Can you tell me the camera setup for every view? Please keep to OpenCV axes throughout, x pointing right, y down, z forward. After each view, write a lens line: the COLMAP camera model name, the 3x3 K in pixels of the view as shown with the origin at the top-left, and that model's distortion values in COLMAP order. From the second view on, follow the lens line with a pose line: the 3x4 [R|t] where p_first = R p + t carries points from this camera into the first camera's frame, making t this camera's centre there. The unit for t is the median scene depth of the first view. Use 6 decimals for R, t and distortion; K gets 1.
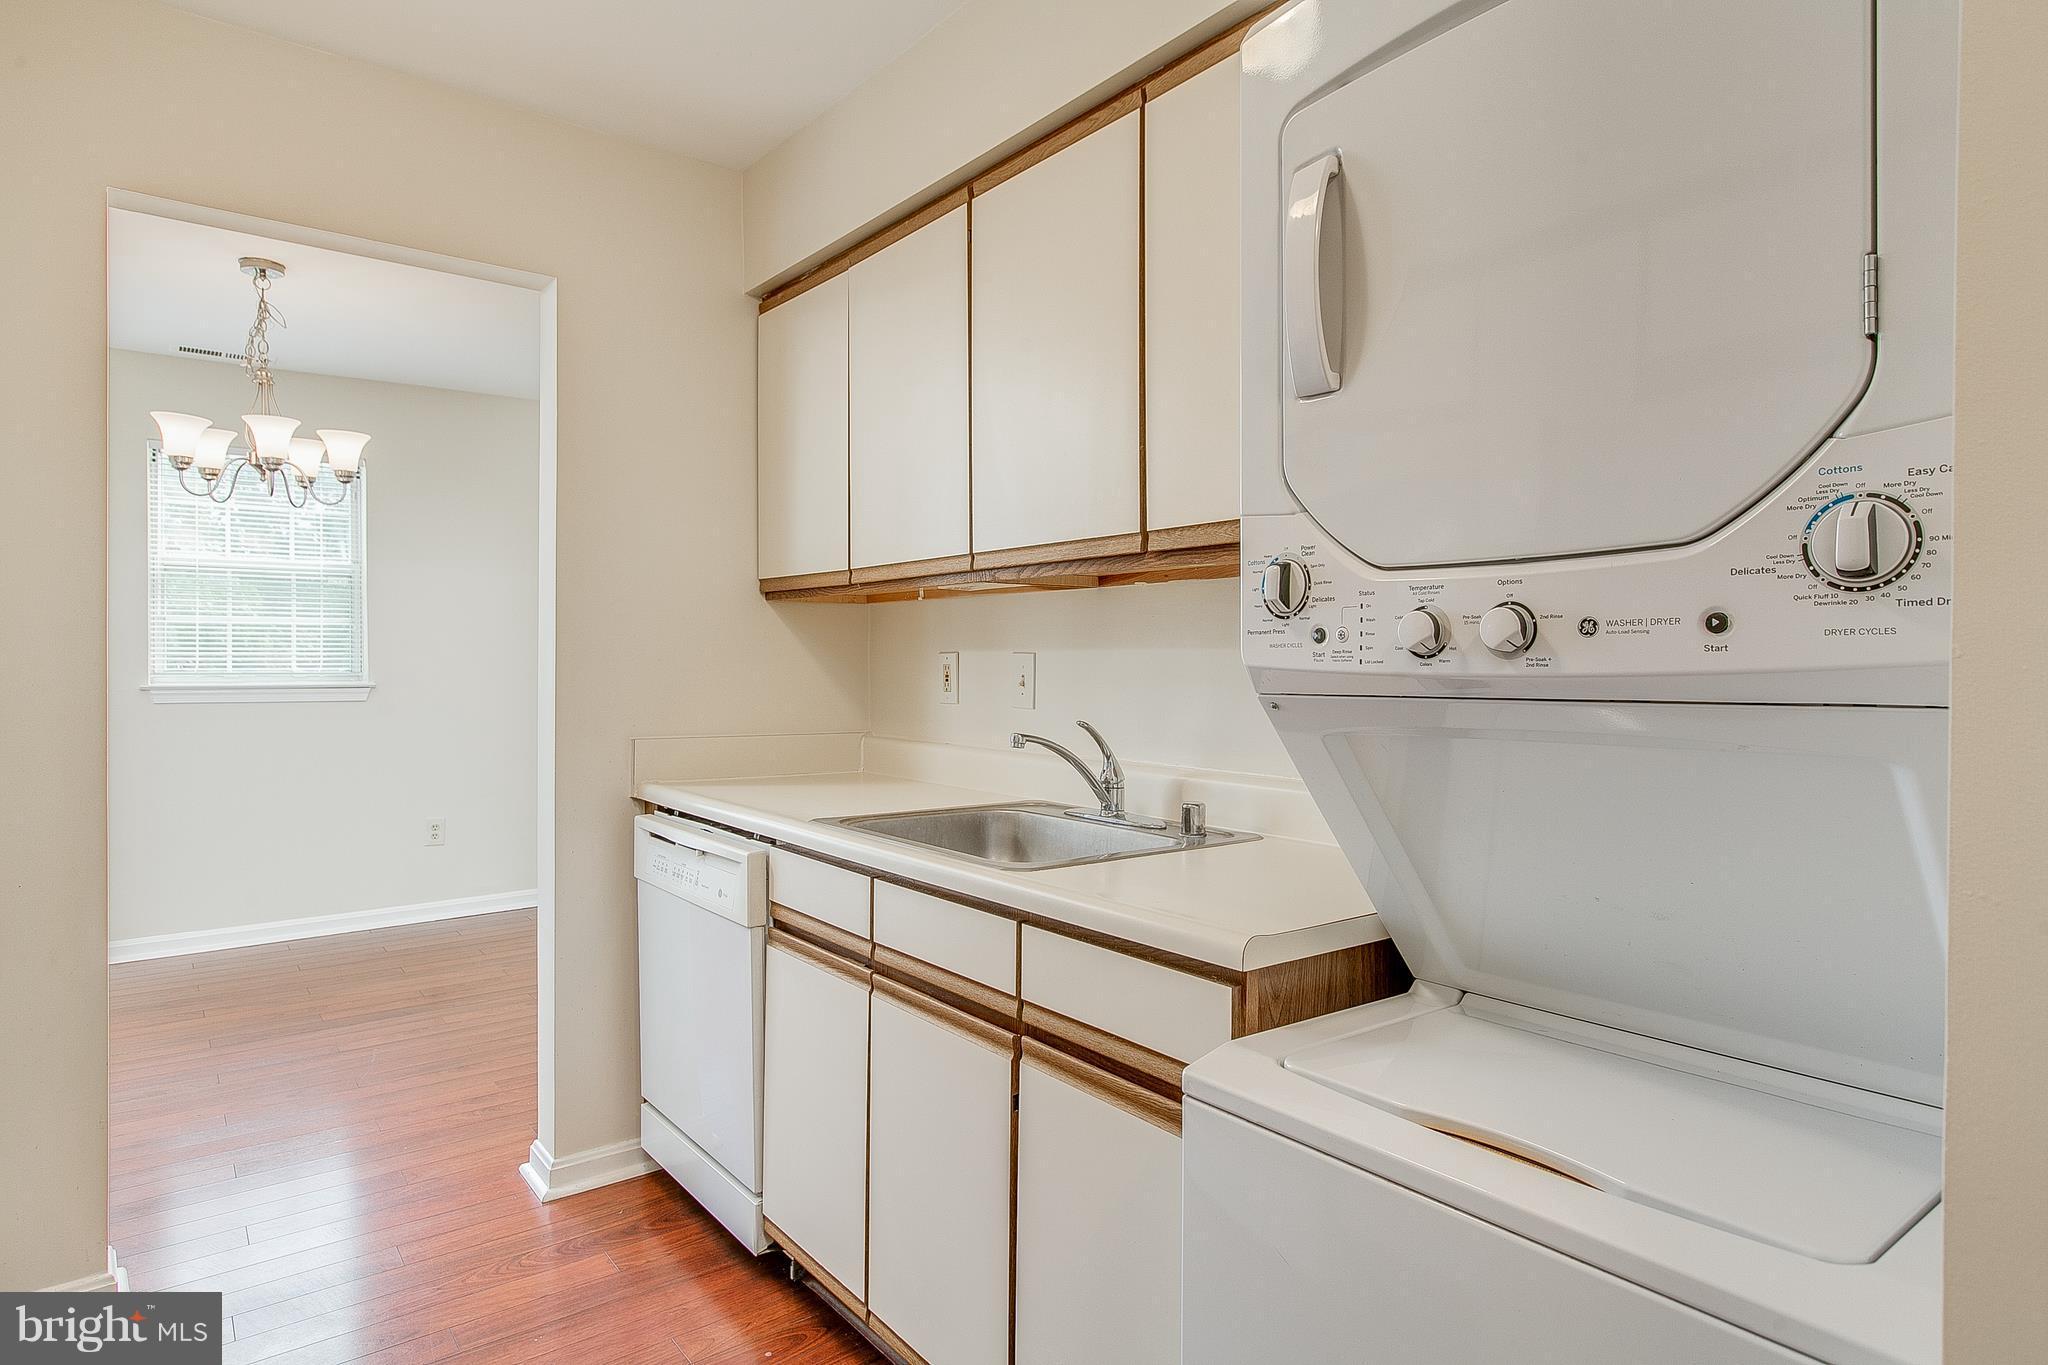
lens RADIAL K [[1120.7, 0, 1024.8], [0, 1120.7, 671.2], [0, 0, 1]] dist [0.002099, 0.000368]
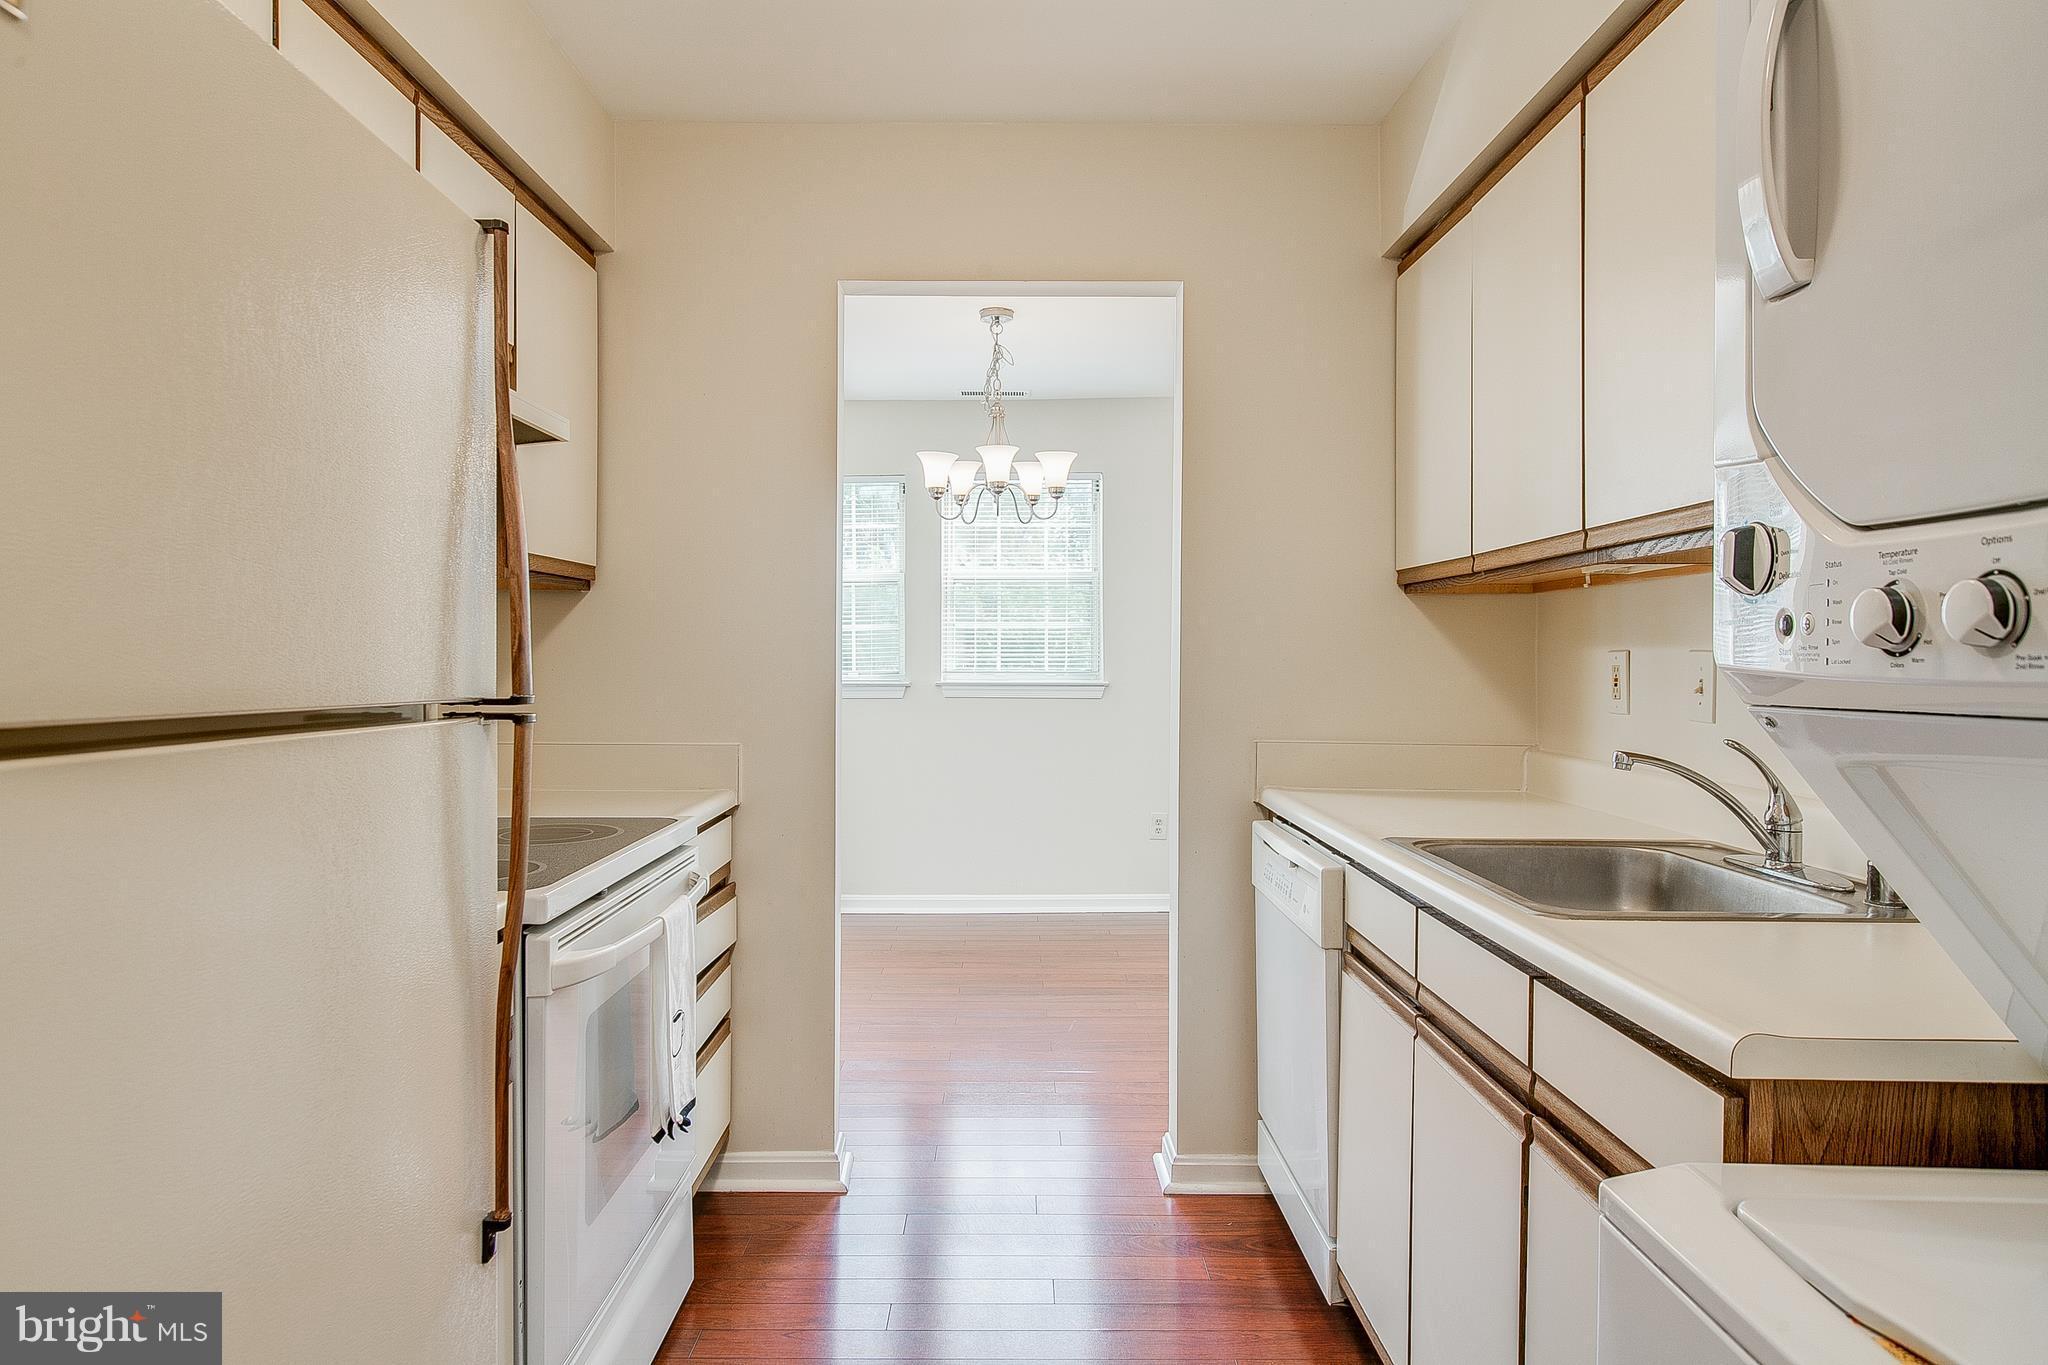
lens RADIAL K [[1245.2, 0, 1019.3], [0, 1245.2, 670.3], [0, 0, 1]] dist [-0.000760, 0.000059]
pose [[0.789554, 0.004780, -0.613662, 0.175626], [-0.006043, 0.999982, 0.000015, 0.000084], [0.613651, 0.003697, 0.789568, 0.029943]]
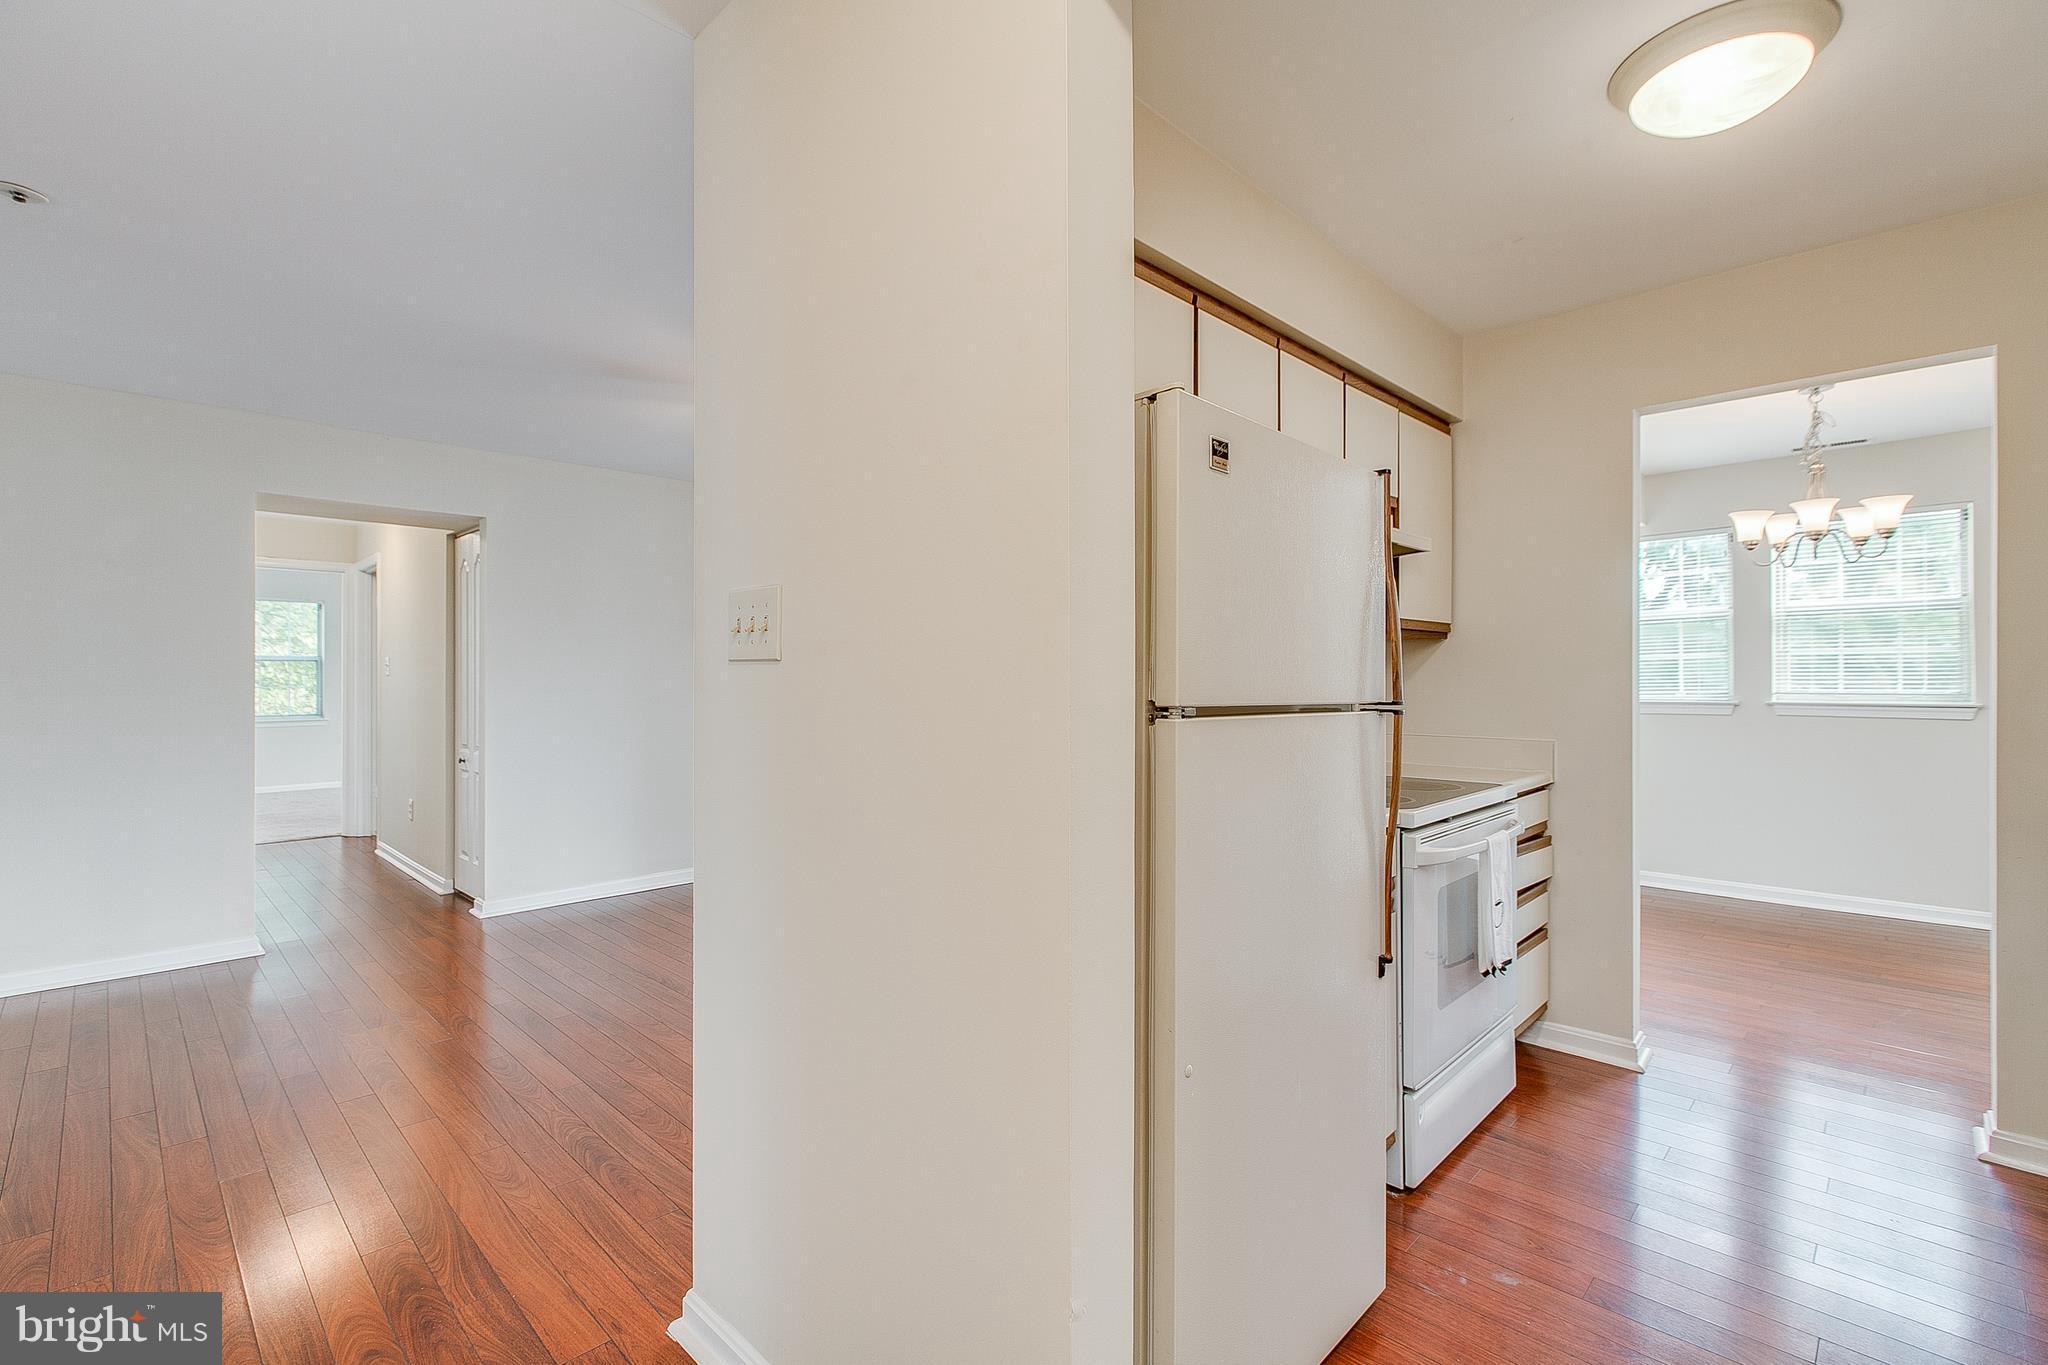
lens RADIAL K [[913.7, 0, 1011.1], [0, 913.7, 675.0], [0, 0, 1]] dist [-0.001514, -0.000788]
pose [[0.119299, -0.010124, -0.992807, 0.417120], [-0.009123, 0.999895, -0.011293, 0.002022], [0.992816, 0.010405, 0.119194, -0.102014]]
